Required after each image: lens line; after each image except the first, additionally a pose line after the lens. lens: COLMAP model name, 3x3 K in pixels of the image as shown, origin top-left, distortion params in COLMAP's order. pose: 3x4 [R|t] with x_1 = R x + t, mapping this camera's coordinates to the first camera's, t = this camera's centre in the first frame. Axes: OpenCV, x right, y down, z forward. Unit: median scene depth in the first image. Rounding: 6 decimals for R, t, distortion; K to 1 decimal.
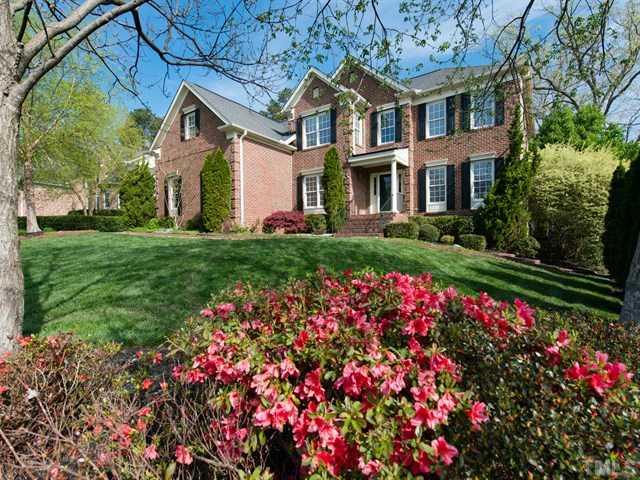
lens RADIAL K [[325.3, 0, 333.4], [0, 325.3, 247.2], [0, 0, 1]] dist [0.014903, -0.003346]
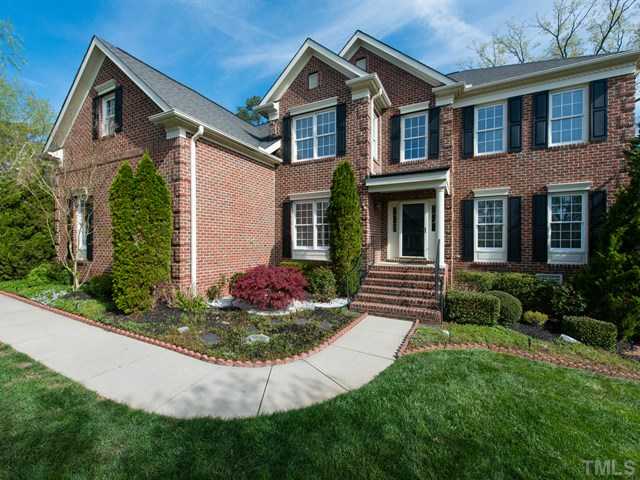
lens RADIAL K [[264.6, 0, 322.9], [0, 264.6, 241.1], [0, 0, 1]] dist [0.005338, 0.000366]
pose [[0.991152, 0.009420, 0.132397, -0.109144], [-0.009423, 0.999955, -0.000606, -0.146874], [-0.132397, -0.000647, 0.991197, 0.476198]]
